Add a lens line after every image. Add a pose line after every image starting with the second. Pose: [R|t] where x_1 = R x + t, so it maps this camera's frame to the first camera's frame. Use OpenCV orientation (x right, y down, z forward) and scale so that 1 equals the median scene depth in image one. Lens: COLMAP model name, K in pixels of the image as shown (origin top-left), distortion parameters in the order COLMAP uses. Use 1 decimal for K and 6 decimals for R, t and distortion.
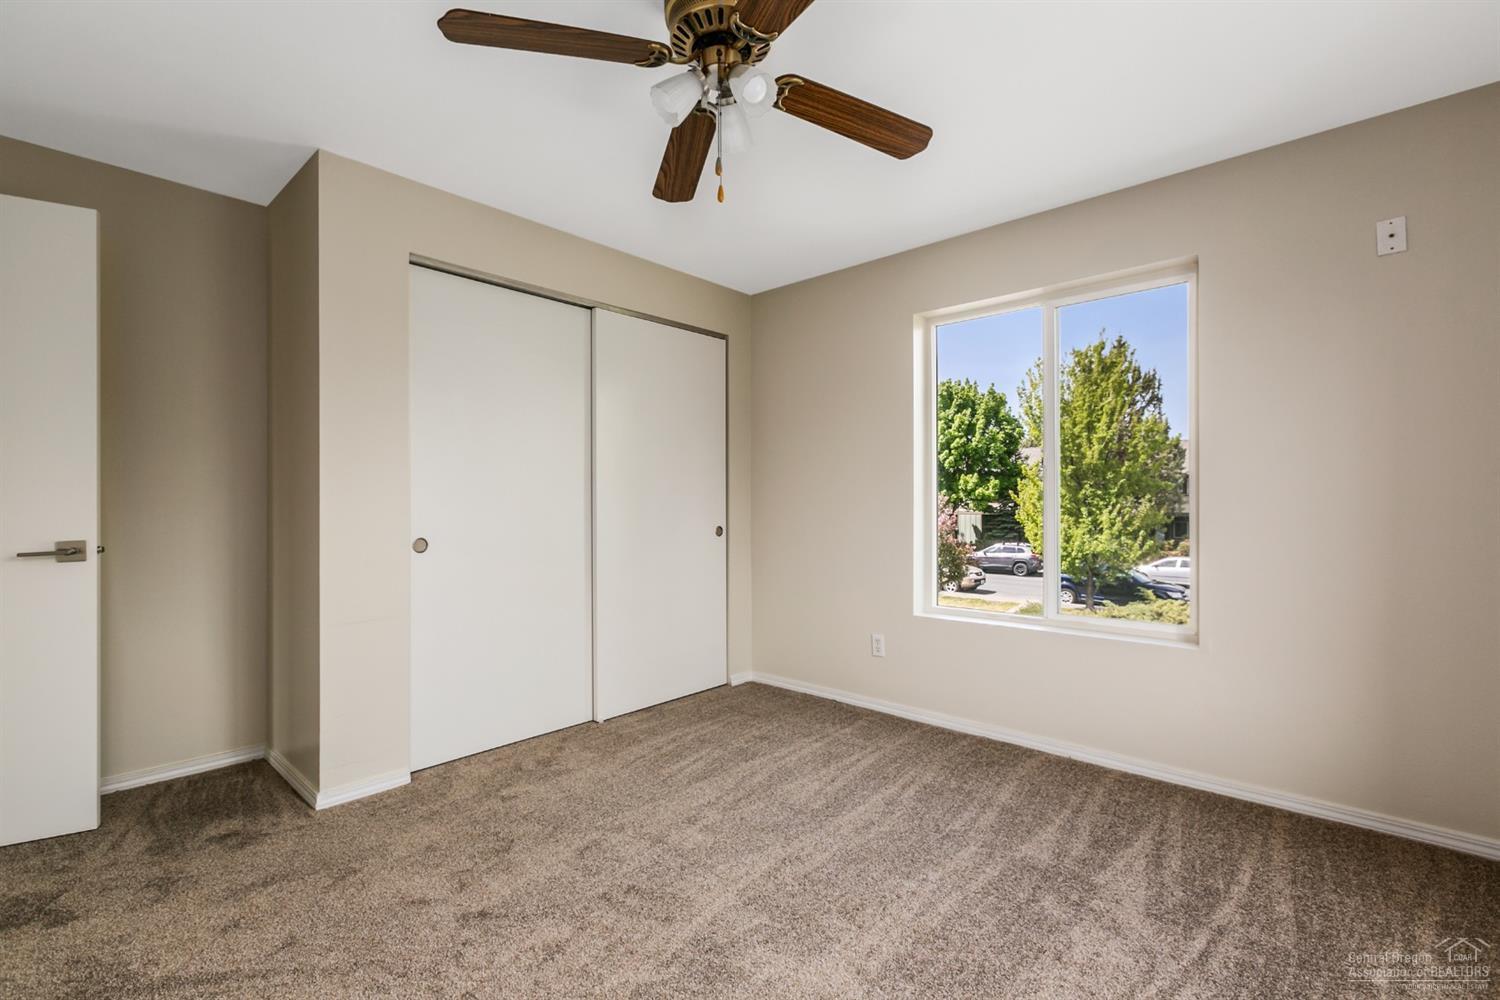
lens RADIAL K [[678.6, 0, 750.0], [0, 678.6, 502.9], [0, 0, 1]] dist [0.000440, -0.000162]
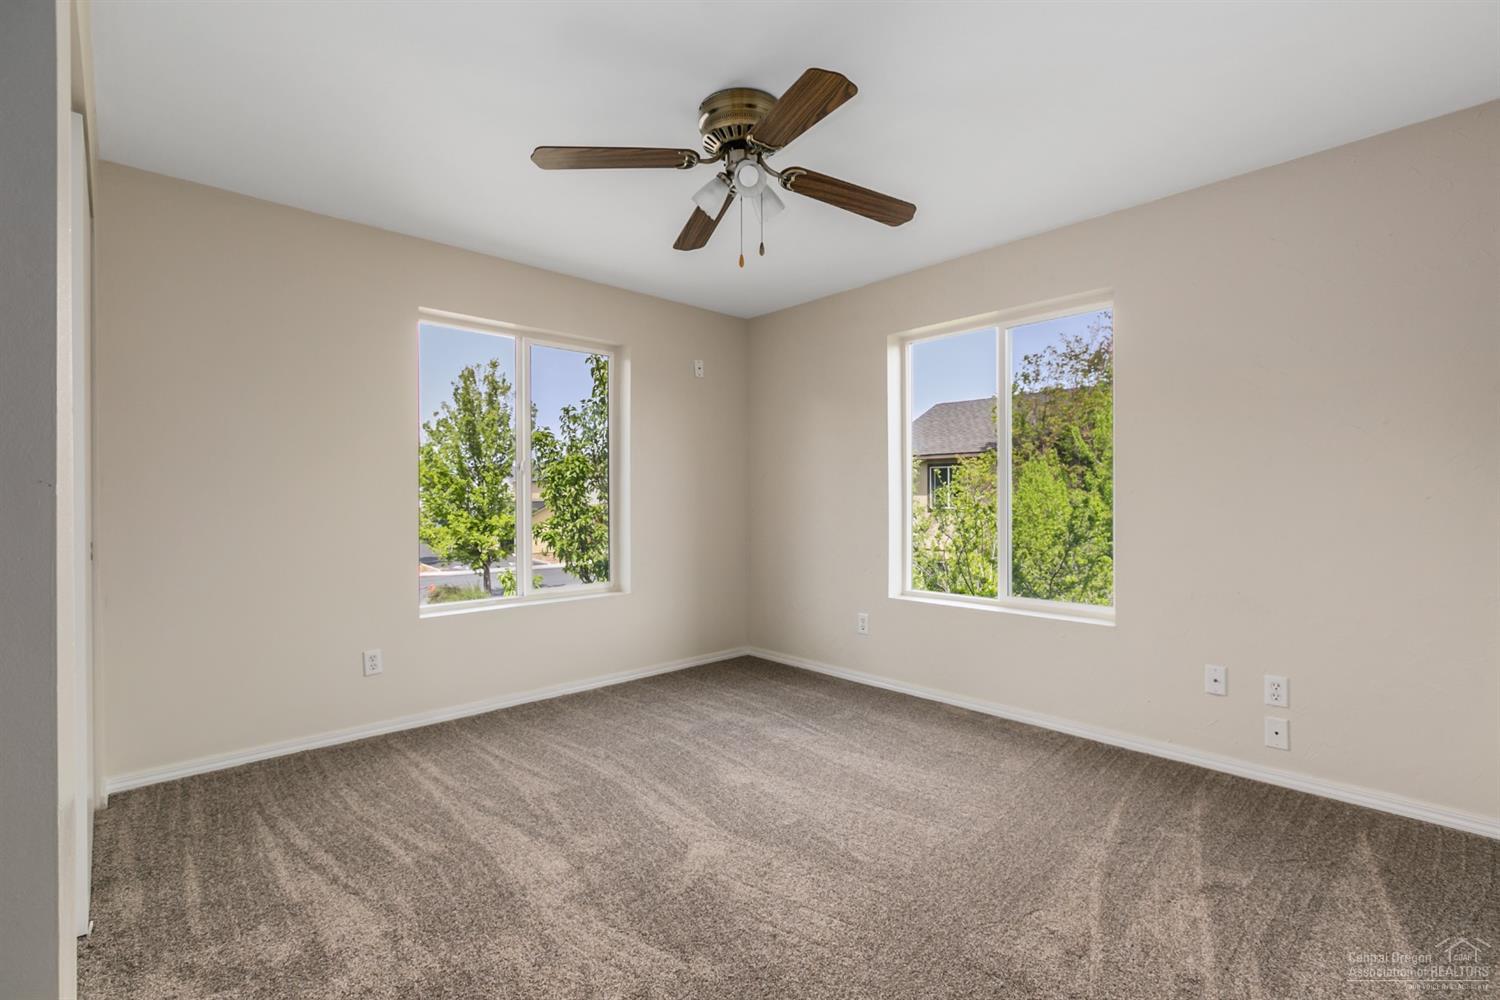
lens RADIAL K [[678.6, 0, 750.2], [0, 678.6, 497.3], [0, 0, 1]] dist [0.000440, -0.000162]
pose [[0.071065, 0.000825, 0.997471, -0.788758], [0.003526, 0.999993, -0.001079, -0.005147], [-0.997465, 0.003594, 0.071061, 0.523855]]
